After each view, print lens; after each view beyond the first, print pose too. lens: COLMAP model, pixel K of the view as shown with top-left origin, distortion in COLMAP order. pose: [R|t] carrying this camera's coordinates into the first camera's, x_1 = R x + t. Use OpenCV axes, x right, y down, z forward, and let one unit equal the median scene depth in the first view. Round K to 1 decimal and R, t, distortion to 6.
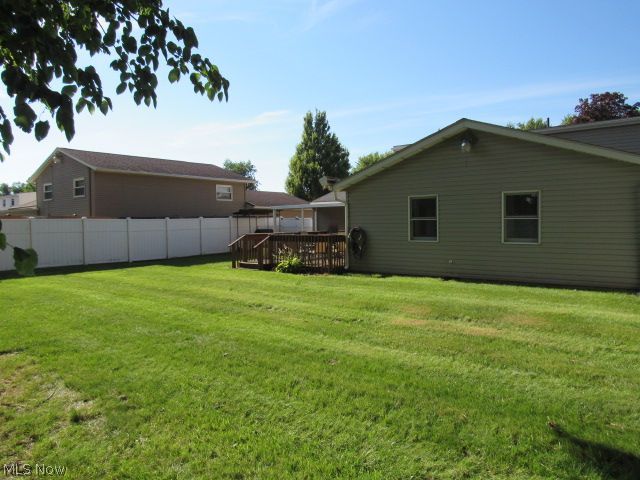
lens RADIAL K [[458.3, 0, 318.9], [0, 458.3, 237.0], [0, 0, 1]] dist [-0.032356, 0.000606]
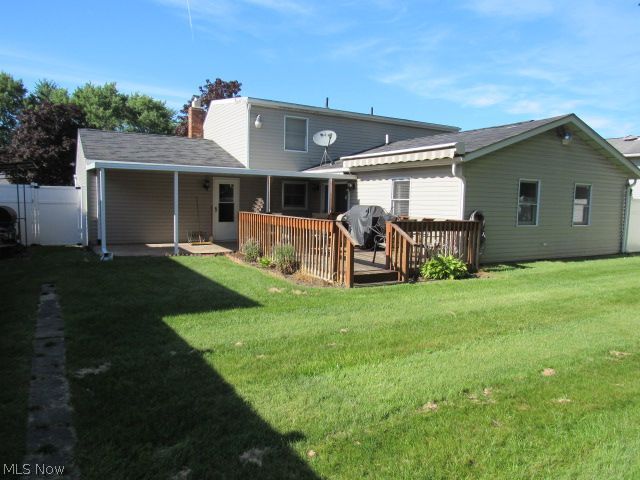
lens RADIAL K [[458.3, 0, 318.9], [0, 458.3, 237.0], [0, 0, 1]] dist [-0.032356, 0.000606]
pose [[0.333443, -0.051413, 0.941367, -0.854190], [0.001453, 0.998539, 0.054021, -0.021424], [-0.942769, -0.016646, 0.333031, 1.108755]]
